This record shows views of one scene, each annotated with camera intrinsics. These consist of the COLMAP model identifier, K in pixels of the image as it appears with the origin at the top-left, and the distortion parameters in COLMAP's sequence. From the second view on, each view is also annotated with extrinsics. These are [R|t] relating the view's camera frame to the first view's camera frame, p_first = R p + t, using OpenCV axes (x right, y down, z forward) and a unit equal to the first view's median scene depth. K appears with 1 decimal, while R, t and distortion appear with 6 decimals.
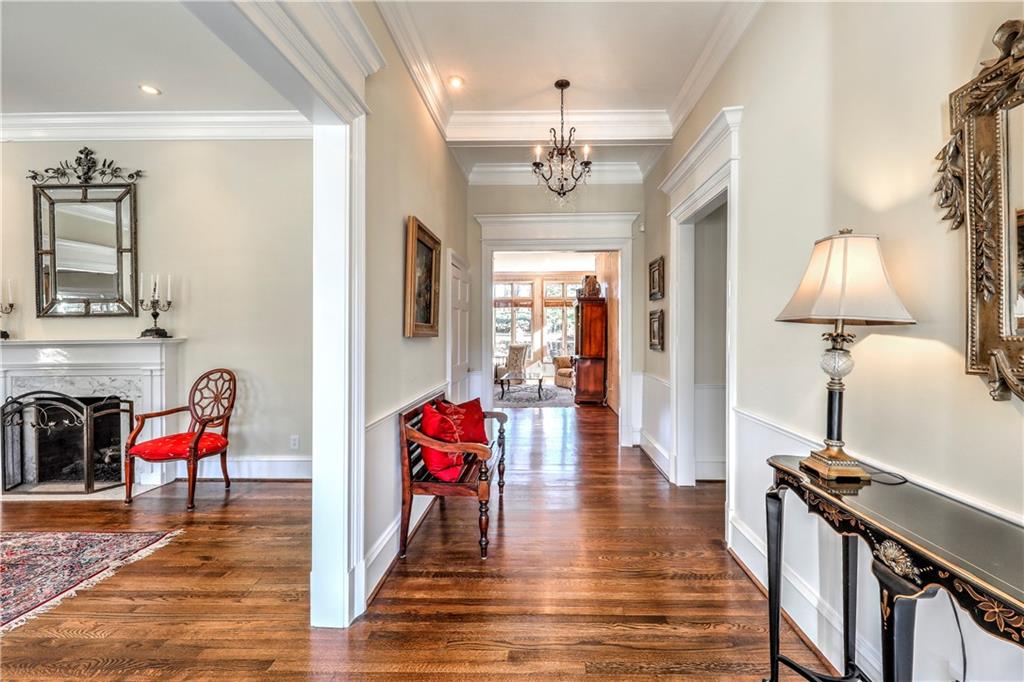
lens RADIAL K [[374.1, 0, 515.3], [0, 374.1, 337.1], [0, 0, 1]] dist [-0.011944, -0.001375]
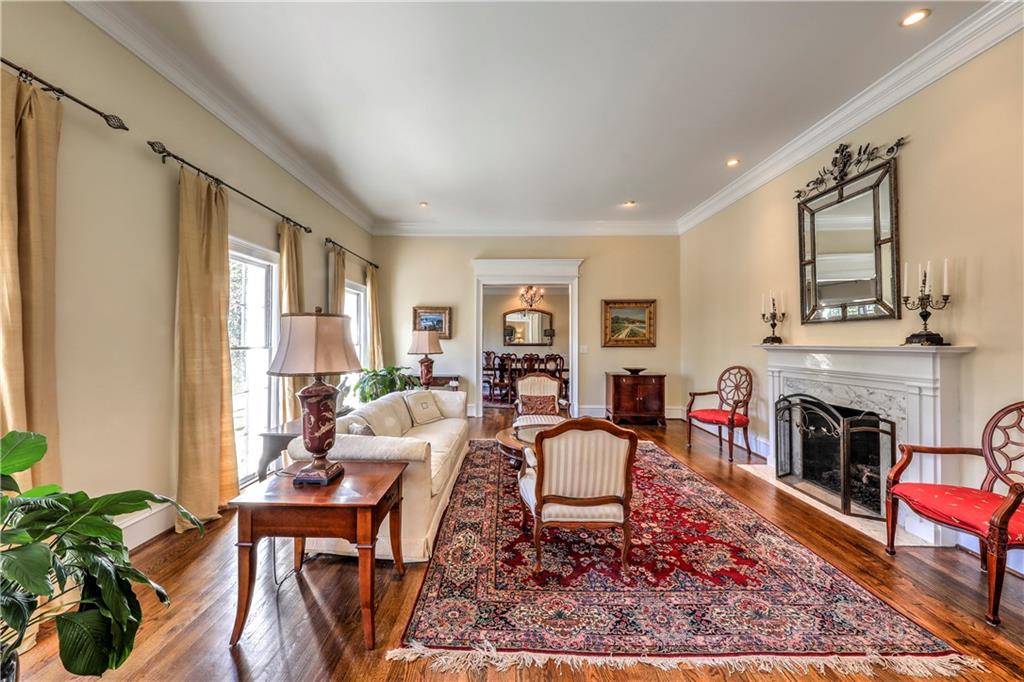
lens RADIAL K [[380.7, 0, 511.9], [0, 380.7, 335.7], [0, 0, 1]] dist [0.008150, -0.000430]
pose [[-0.011479, -0.006432, -0.999913, -0.177414], [-0.002120, 0.999977, -0.006408, -0.011286], [0.999932, 0.002047, -0.011492, 0.162109]]
